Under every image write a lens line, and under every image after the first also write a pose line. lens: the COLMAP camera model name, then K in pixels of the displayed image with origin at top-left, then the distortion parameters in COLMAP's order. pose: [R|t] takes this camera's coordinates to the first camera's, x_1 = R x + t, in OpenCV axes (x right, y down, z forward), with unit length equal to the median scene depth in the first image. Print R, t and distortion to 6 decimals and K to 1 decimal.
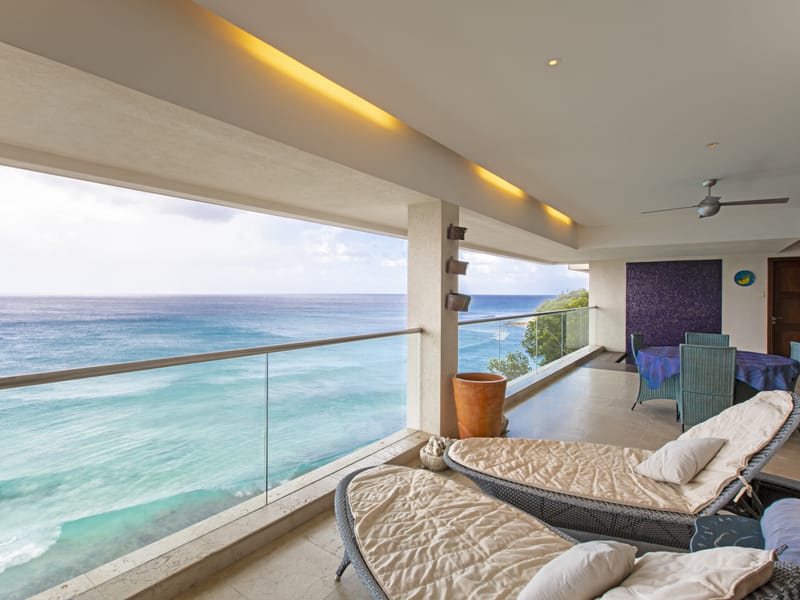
lens RADIAL K [[406.9, 0, 399.5], [0, 406.9, 296.2], [0, 0, 1]] dist [0.000906, -0.001565]
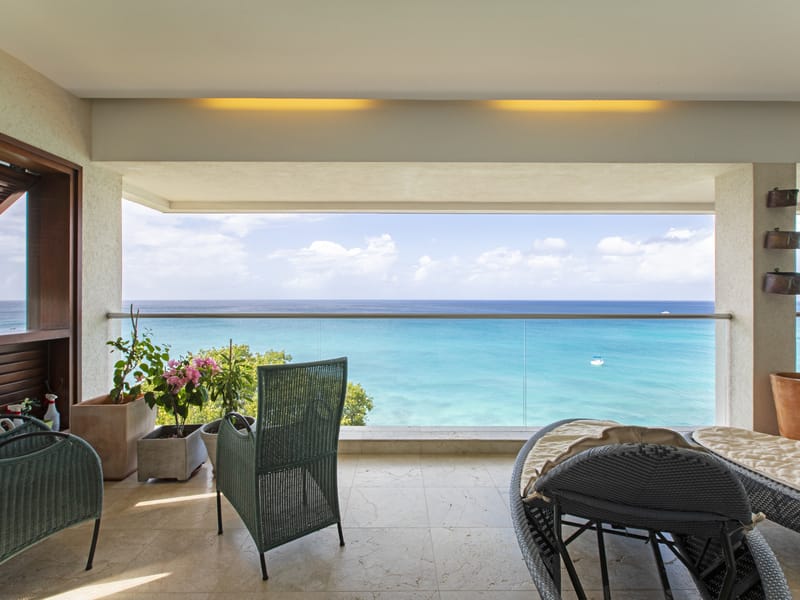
lens RADIAL K [[406.9, 0, 400.2], [0, 406.9, 297.2], [0, 0, 1]] dist [0.000906, -0.001565]
pose [[0.611339, -0.002171, -0.791366, 0.320961], [-0.001363, 0.999992, -0.003796, 0.047921], [0.791368, 0.003399, 0.611331, -0.101887]]
